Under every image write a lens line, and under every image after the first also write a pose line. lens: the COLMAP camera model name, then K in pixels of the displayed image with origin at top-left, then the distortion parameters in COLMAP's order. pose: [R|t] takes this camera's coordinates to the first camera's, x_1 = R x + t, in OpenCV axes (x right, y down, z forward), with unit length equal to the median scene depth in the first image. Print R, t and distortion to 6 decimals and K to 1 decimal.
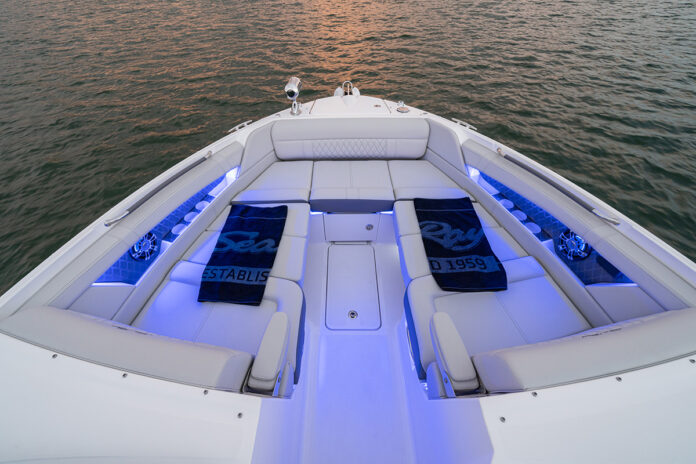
lens RADIAL K [[286.3, 0, 344.4], [0, 286.3, 232.4], [0, 0, 1]] dist [-0.002109, -0.001201]
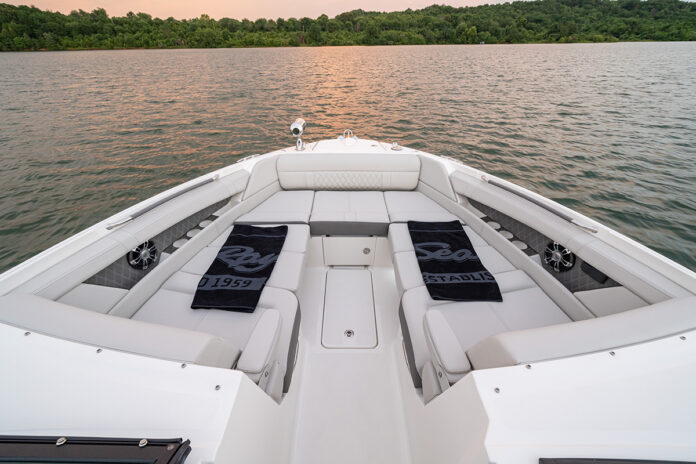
lens RADIAL K [[272.4, 0, 351.6], [0, 272.4, 231.3], [0, 0, 1]] dist [-0.001252, 0.000679]
pose [[0.999749, 0.009157, 0.020448, 0.018302], [-0.005775, 0.987150, -0.159690, 0.105110], [-0.021647, 0.159532, 0.986955, 0.012733]]
